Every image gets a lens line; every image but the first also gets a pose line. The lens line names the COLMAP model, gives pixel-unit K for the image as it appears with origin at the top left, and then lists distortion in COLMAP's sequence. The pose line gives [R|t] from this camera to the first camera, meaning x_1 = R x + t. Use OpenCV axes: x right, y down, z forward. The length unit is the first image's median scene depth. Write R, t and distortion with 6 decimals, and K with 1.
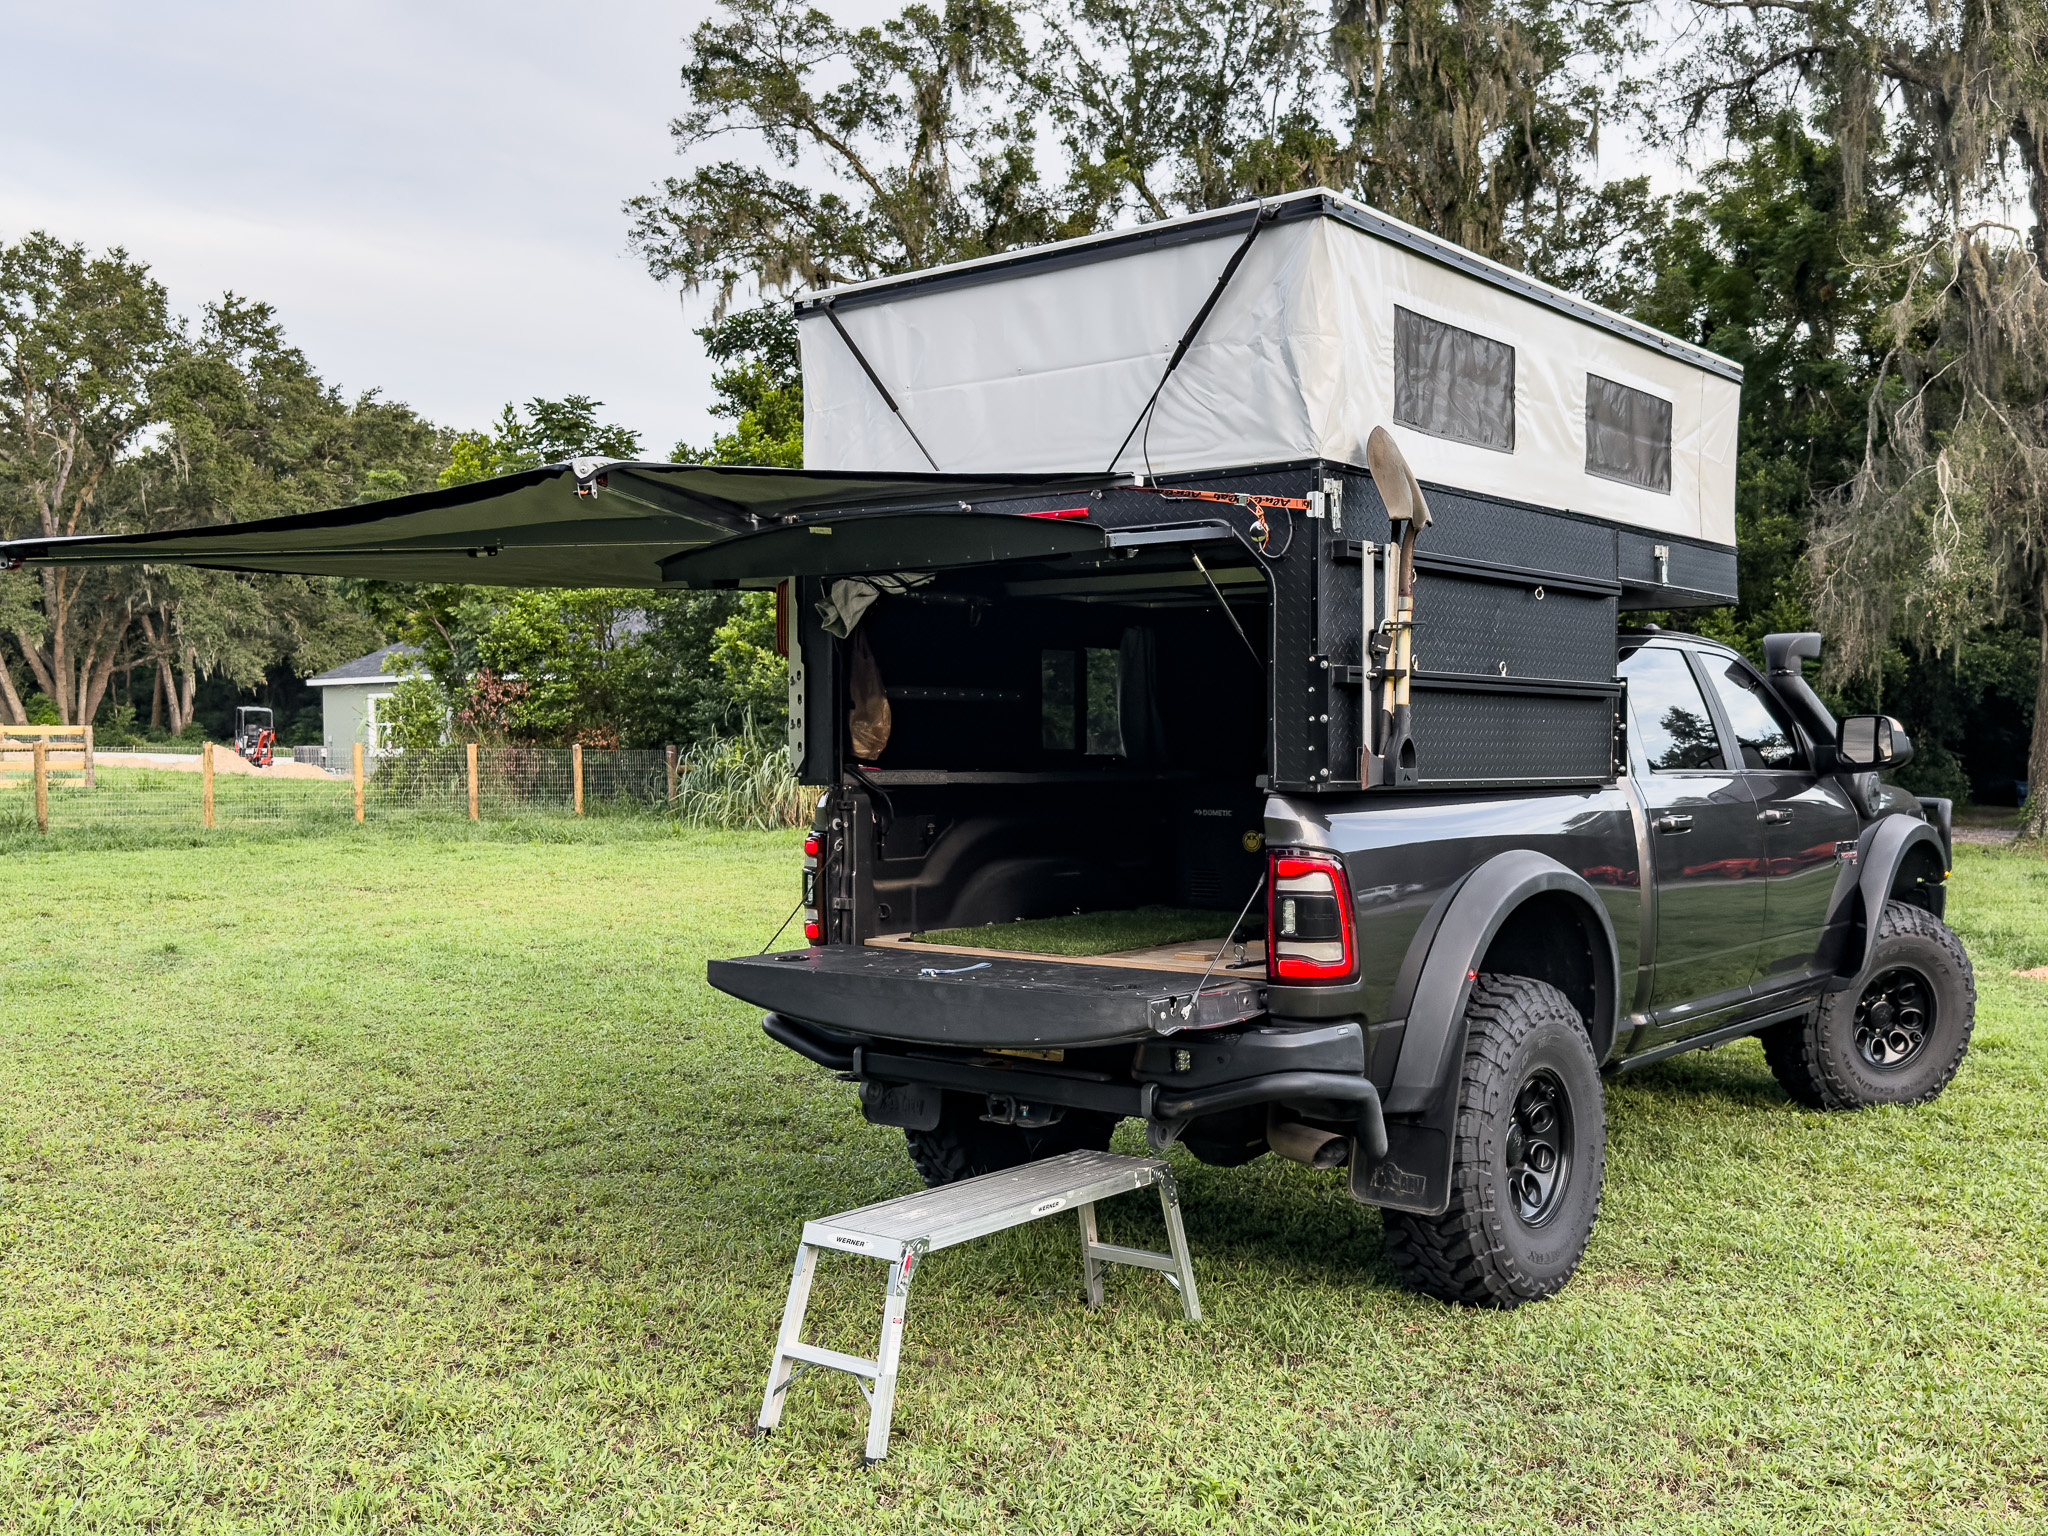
lens RADIAL K [[2031.5, 0, 1024.0], [0, 2031.5, 768.0], [0, 0, 1]] dist [0.082691, -0.089637]
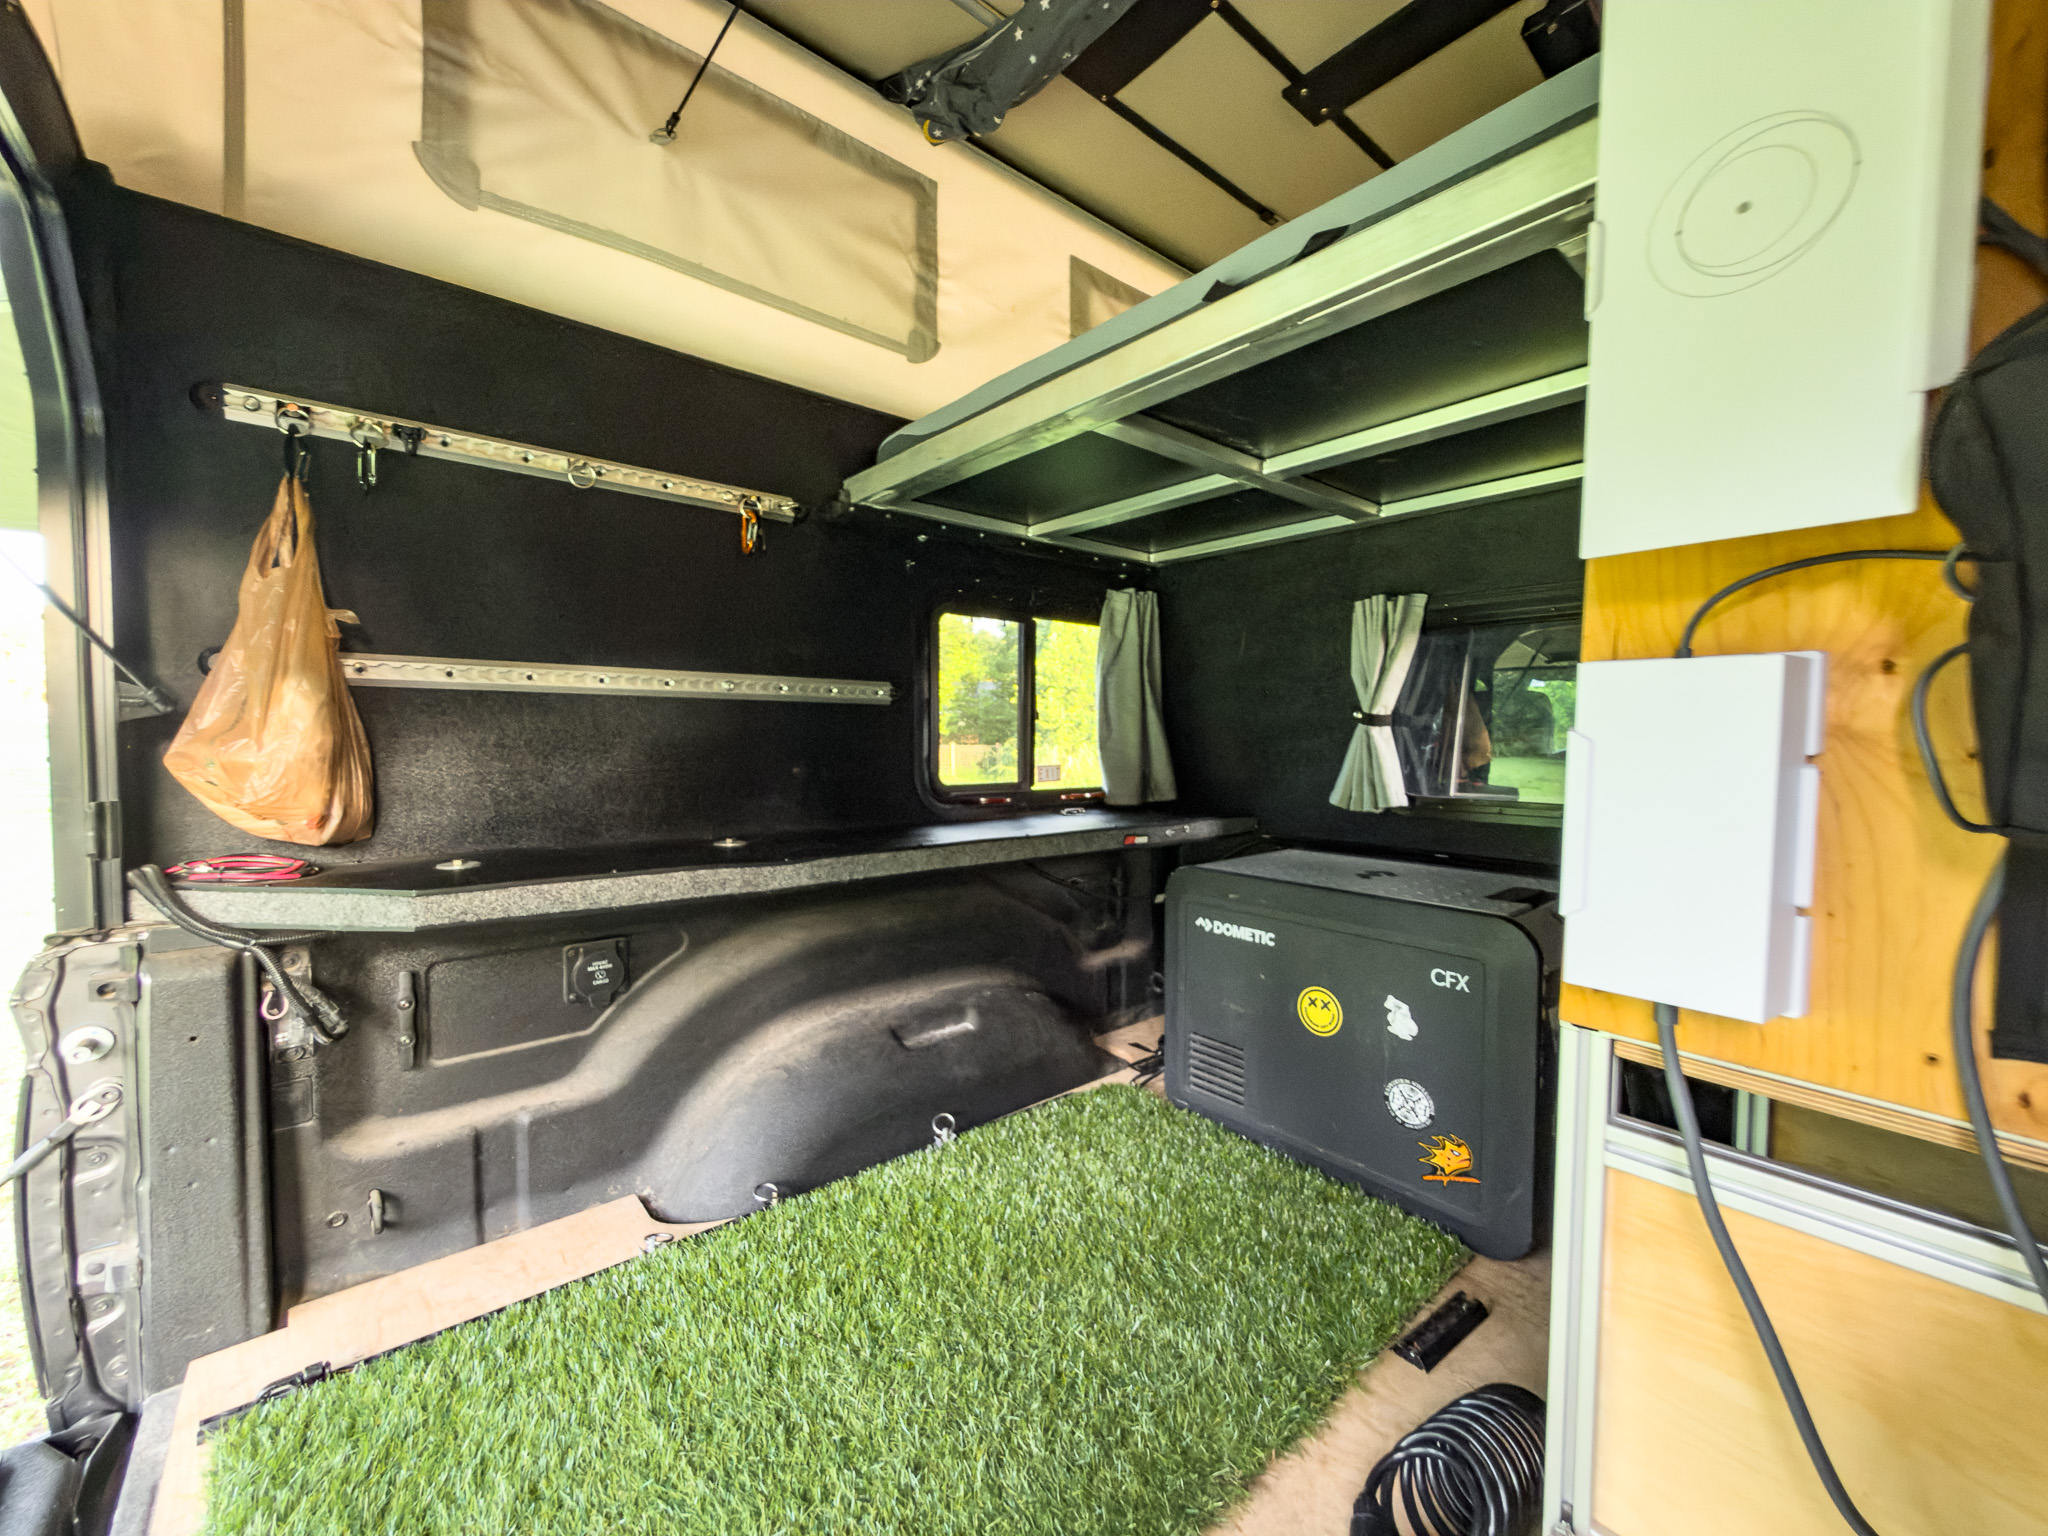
lens RADIAL K [[820.1, 0, 1024.0], [0, 820.1, 768.0], [0, 0, 1]] dist [0.000764, 0.000104]
pose [[0.979482, 0.010076, -0.201279, 0.075585], [-0.003662, 0.999474, 0.032212, -0.020584], [0.201497, -0.030814, 0.979004, 0.727247]]
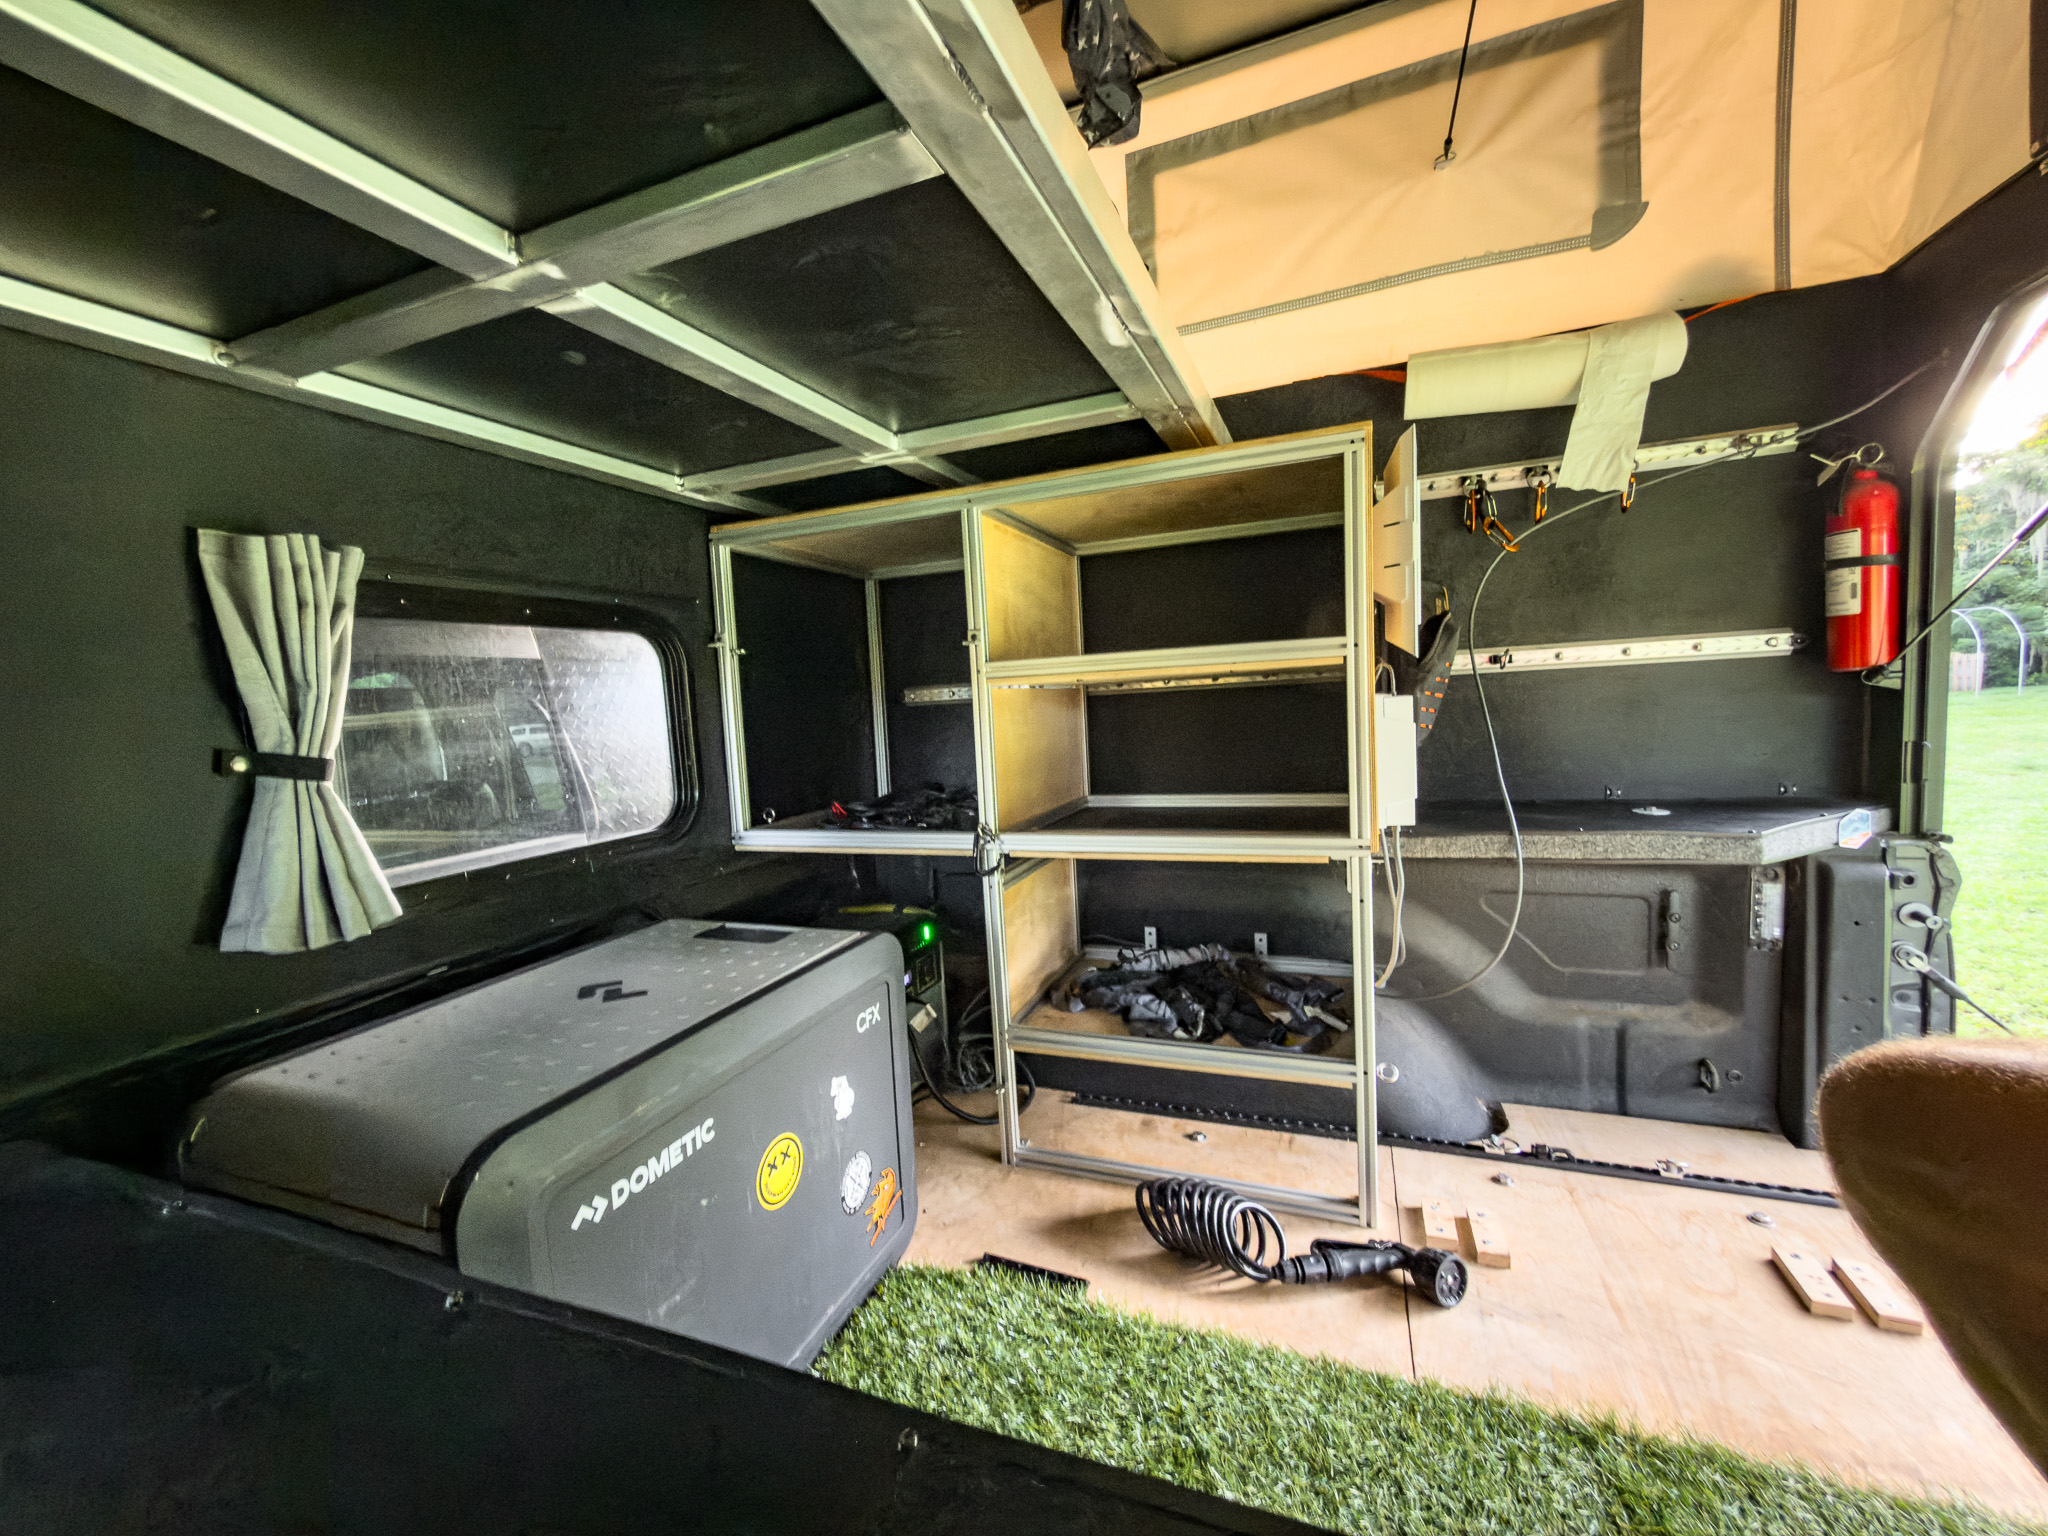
lens RADIAL K [[820.5, 0, 1019.9], [0, 820.5, 775.8], [0, 0, 1]] dist [-0.000670, -0.000353]
pose [[-0.280554, -0.083622, 0.956189, -0.010794], [0.063964, 0.992354, 0.105553, -0.031101], [-0.957705, 0.090775, -0.273060, 0.888160]]
